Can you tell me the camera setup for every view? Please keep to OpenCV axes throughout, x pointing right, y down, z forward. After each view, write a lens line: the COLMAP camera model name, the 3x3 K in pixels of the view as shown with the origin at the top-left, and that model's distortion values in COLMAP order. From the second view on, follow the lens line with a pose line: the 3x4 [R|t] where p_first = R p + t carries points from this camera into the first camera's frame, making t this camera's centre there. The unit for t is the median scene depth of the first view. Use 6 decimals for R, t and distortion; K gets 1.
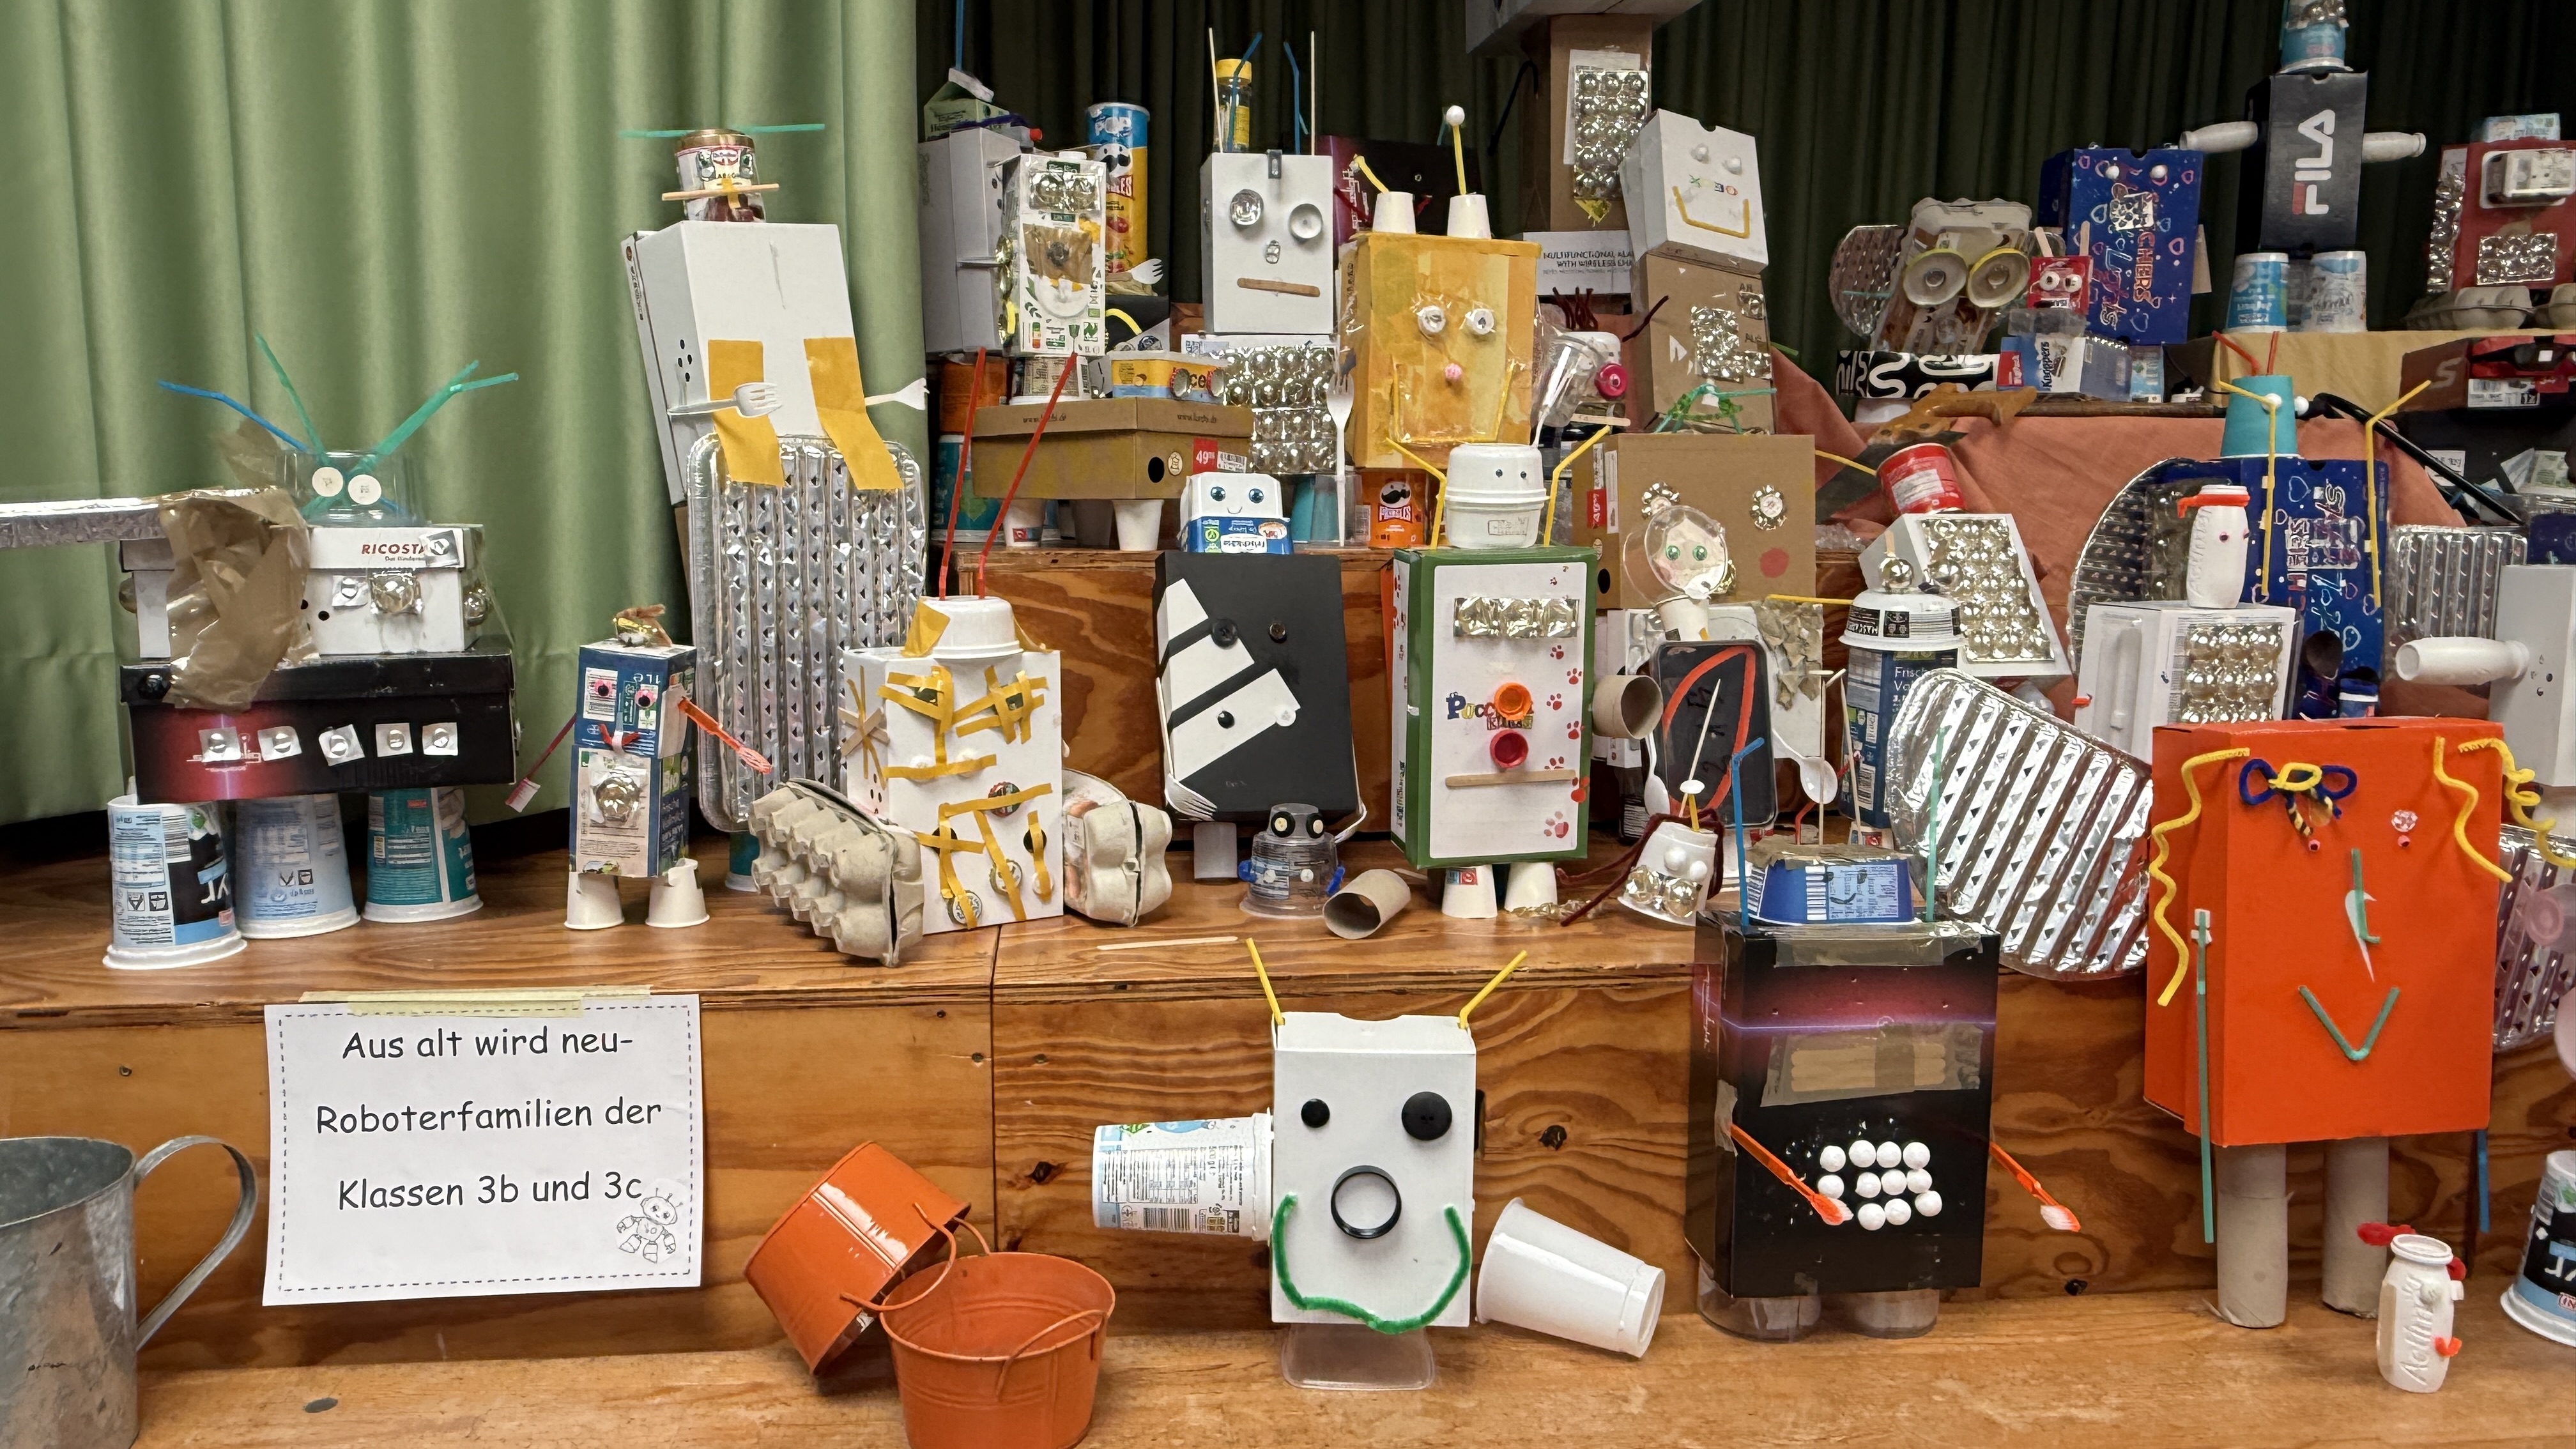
lens RADIAL K [[1755.7, 0, 1285.6], [0, 1755.7, 725.6], [0, 0, 1]] dist [0.004349, -0.000481]
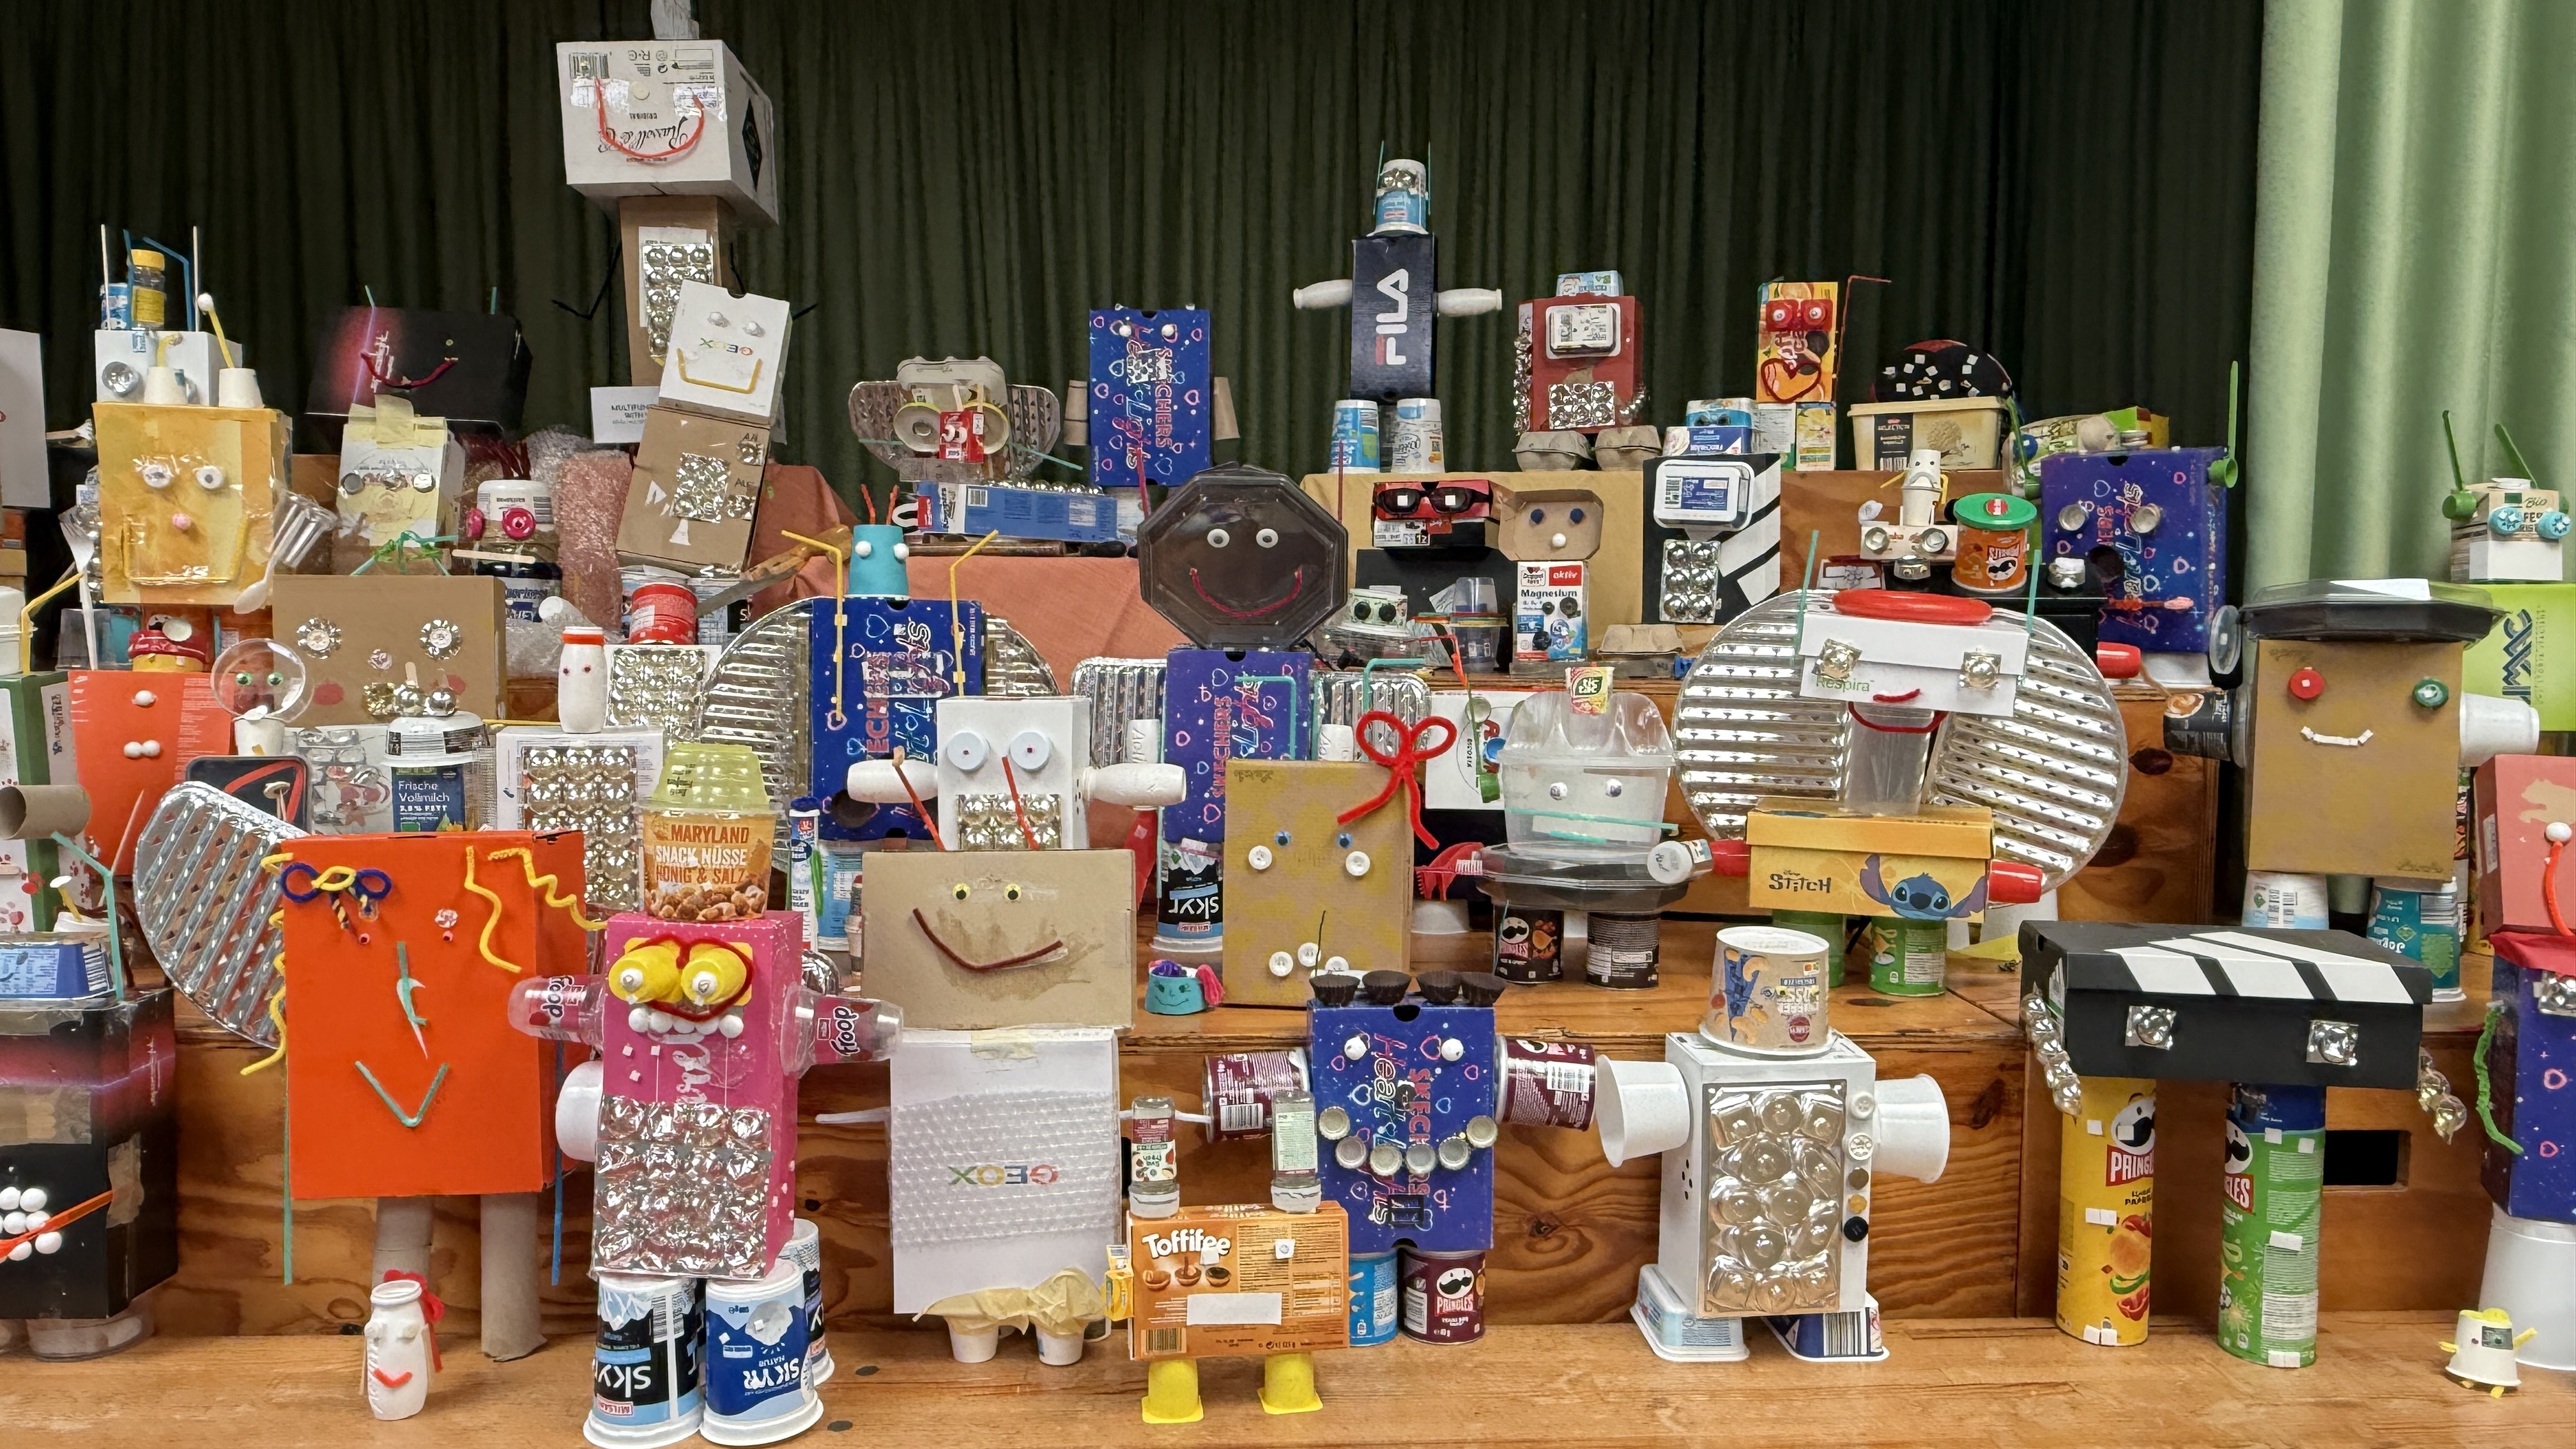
lens RADIAL K [[1755.7, 0, 1289.9], [0, 1755.7, 724.3], [0, 0, 1]] dist [0.004349, -0.000481]
pose [[0.997318, 0.008656, -0.072680, 0.691738], [-0.013178, 0.997991, -0.061967, -0.004816], [0.071998, 0.062759, 0.995428, -0.066826]]
